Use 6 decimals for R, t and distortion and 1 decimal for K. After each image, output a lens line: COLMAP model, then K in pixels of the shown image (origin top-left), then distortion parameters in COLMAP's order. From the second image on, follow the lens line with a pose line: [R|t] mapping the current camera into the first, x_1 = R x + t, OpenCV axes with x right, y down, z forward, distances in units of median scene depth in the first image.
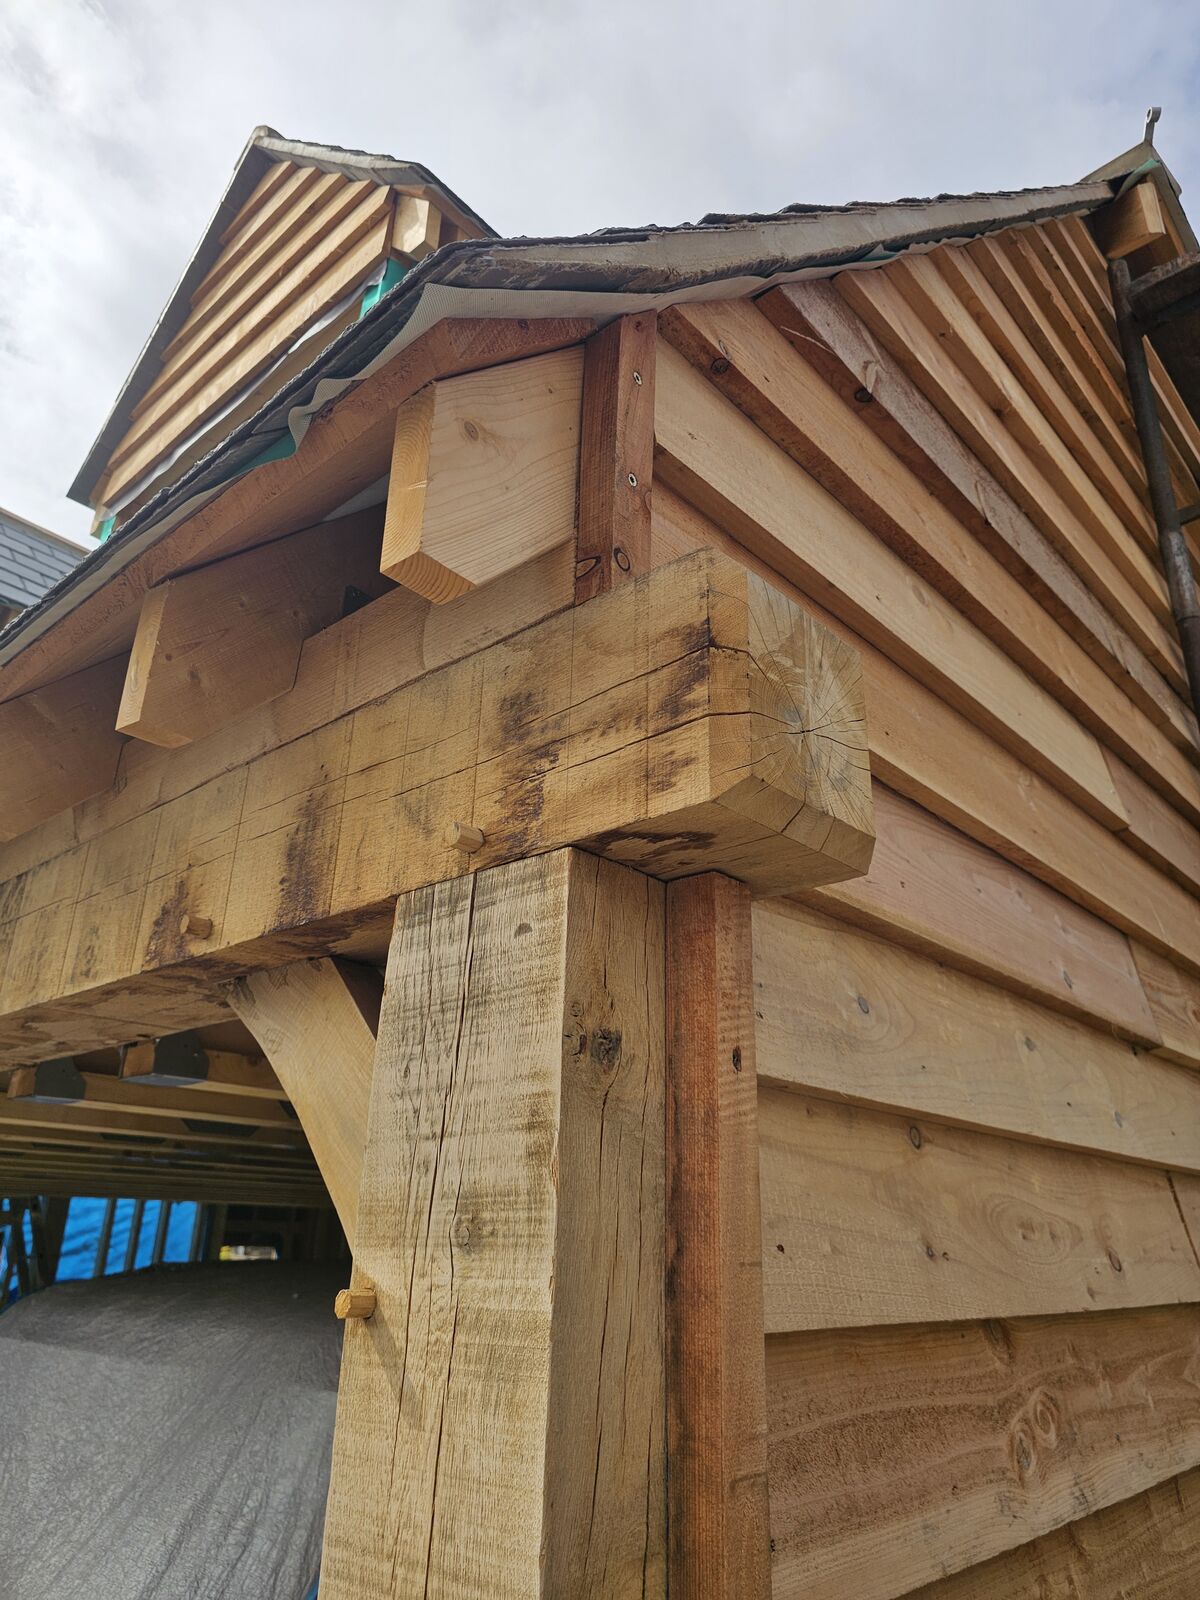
lens RADIAL K [[1070.1, 0, 569.5], [0, 1070.1, 774.5], [0, 0, 1]] dist [0.053438, -0.048242]
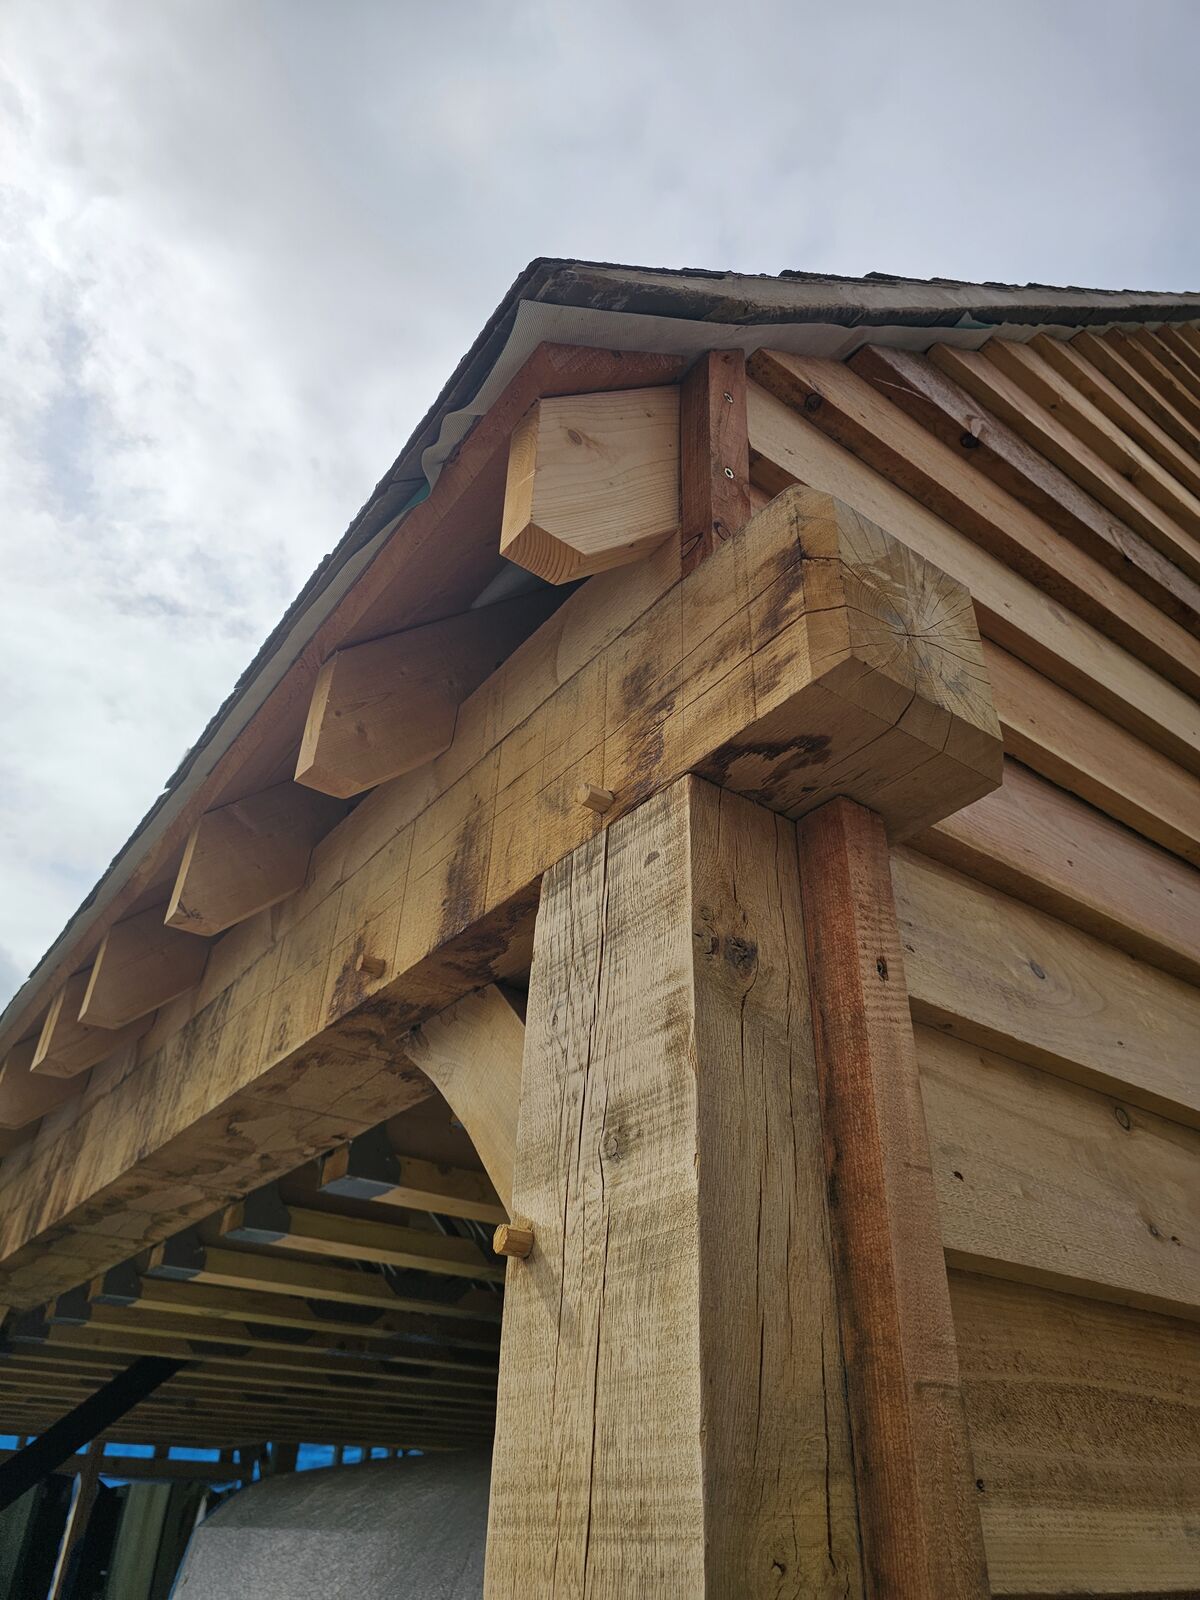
lens RADIAL K [[1054.2, 0, 580.3], [0, 1054.2, 791.7], [0, 0, 1]] dist [0.062693, -0.052250]
pose [[0.981963, -0.101010, -0.159828, 0.056504], [0.067974, 0.977416, -0.200091, 0.277722], [0.176430, 0.185618, 0.966653, -0.002843]]
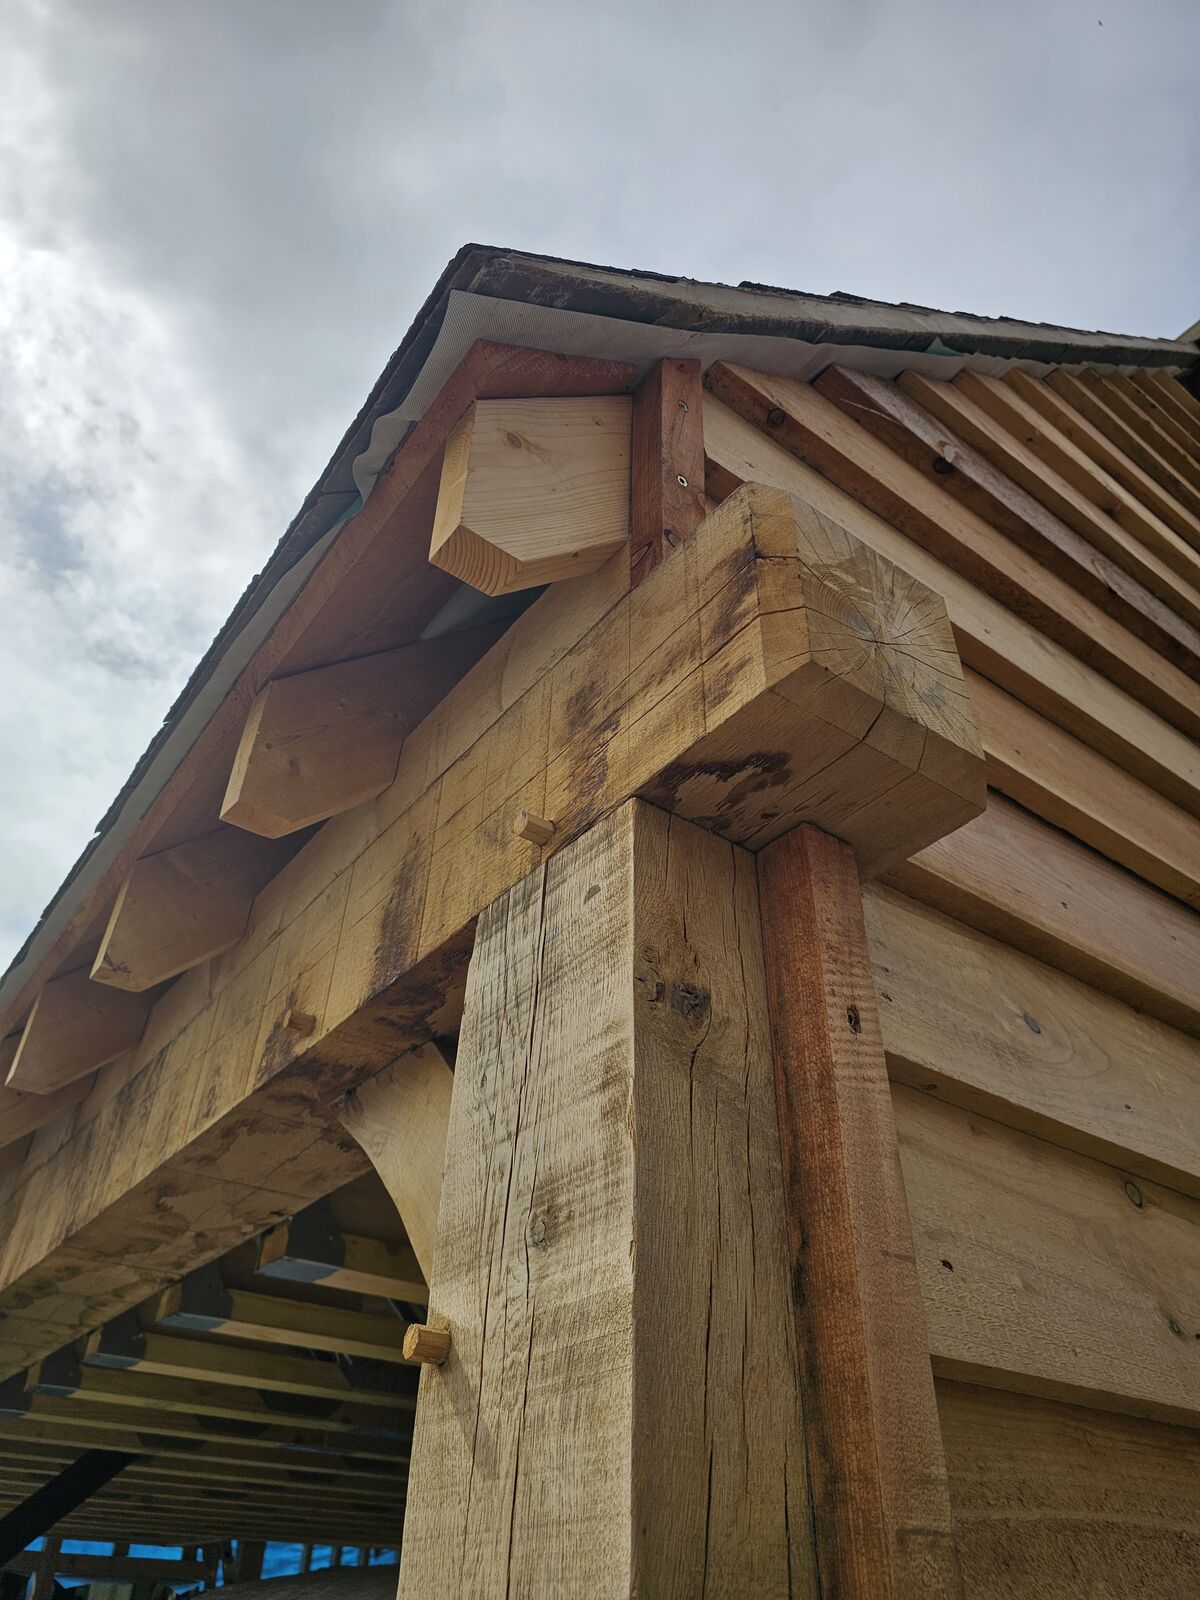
lens RADIAL K [[1059.2, 0, 562.1], [0, 1059.2, 781.8], [0, 0, 1]] dist [0.052245, -0.040026]
pose [[0.981288, -0.113016, -0.155887, 0.081248], [0.068827, 0.962012, -0.264190, 0.286536], [0.179823, 0.248517, 0.951789, 0.115485]]
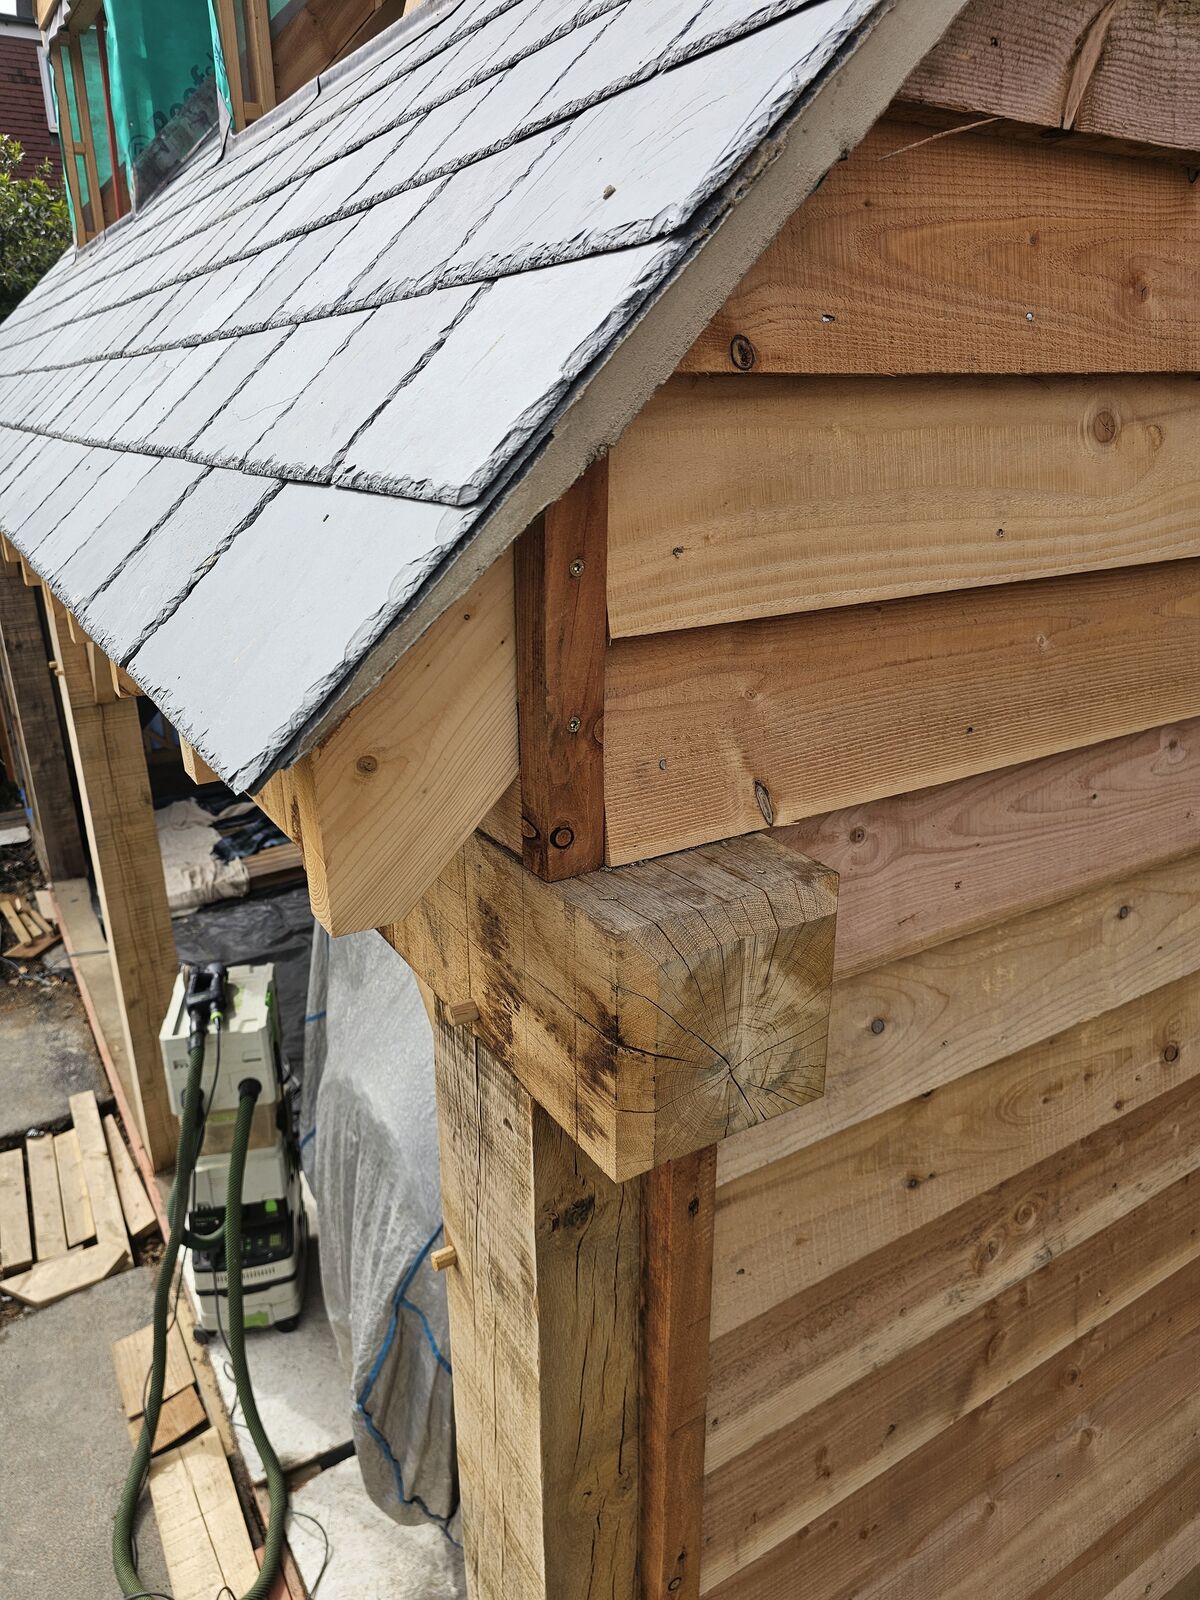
lens RADIAL K [[1070.1, 0, 569.5], [0, 1070.1, 774.5], [0, 0, 1]] dist [0.053438, -0.048242]
pose [[0.961316, 0.045847, -0.271604, 0.323966], [0.148856, 0.743190, 0.652312, -0.898928], [0.231760, -0.667508, 0.707616, 0.424446]]
